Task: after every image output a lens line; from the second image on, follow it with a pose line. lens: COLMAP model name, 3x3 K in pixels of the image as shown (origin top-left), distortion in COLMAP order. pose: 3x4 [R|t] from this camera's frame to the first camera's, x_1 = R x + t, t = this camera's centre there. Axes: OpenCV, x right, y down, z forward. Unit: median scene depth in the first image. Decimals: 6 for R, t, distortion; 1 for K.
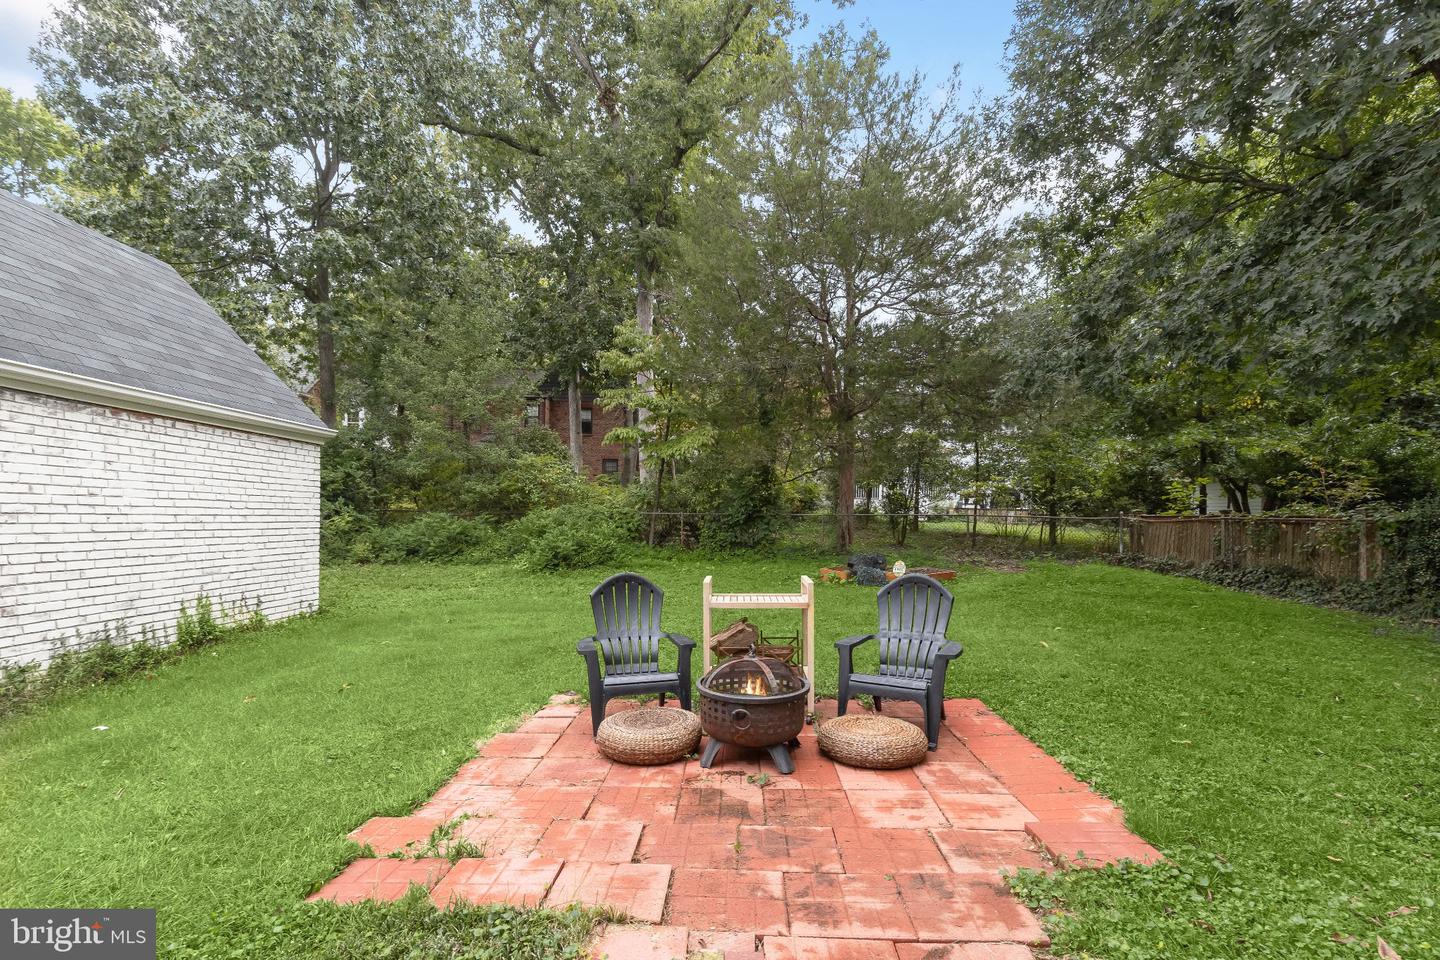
lens RADIAL K [[637.9, 0, 713.2], [0, 637.9, 519.4], [0, 0, 1]] dist [0.003868, -0.000095]
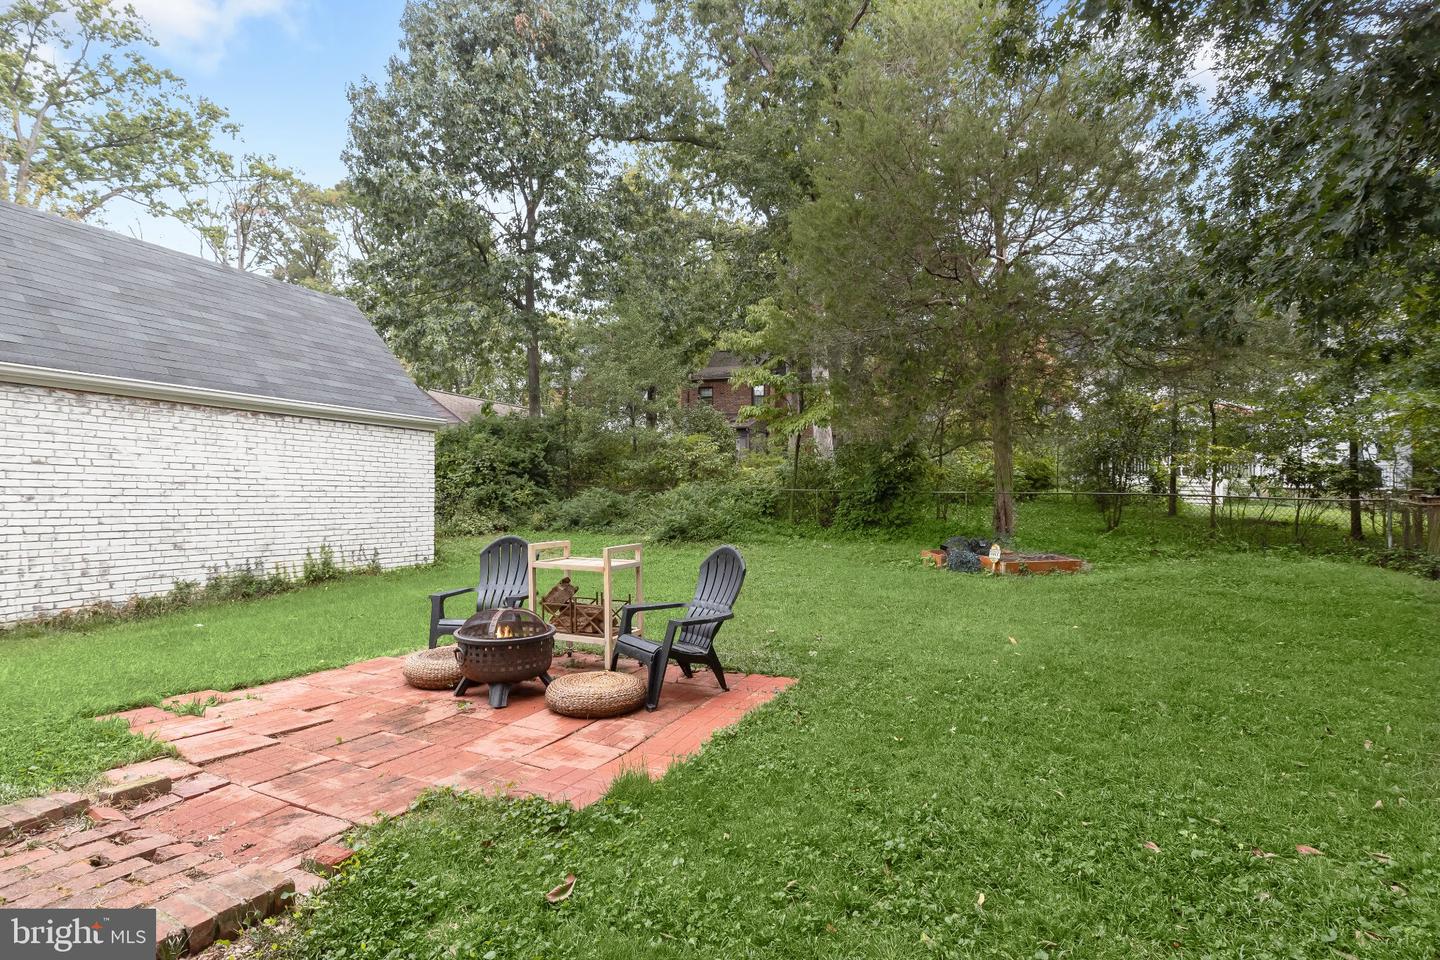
lens RADIAL K [[661.4, 0, 719.2], [0, 661.4, 486.3], [0, 0, 1]] dist [-0.000119, 0.000377]
pose [[0.920861, 0.004434, -0.389866, 0.547496], [-0.011525, 0.999808, -0.015850, 0.007107], [0.389721, 0.019089, 0.920735, 0.028333]]
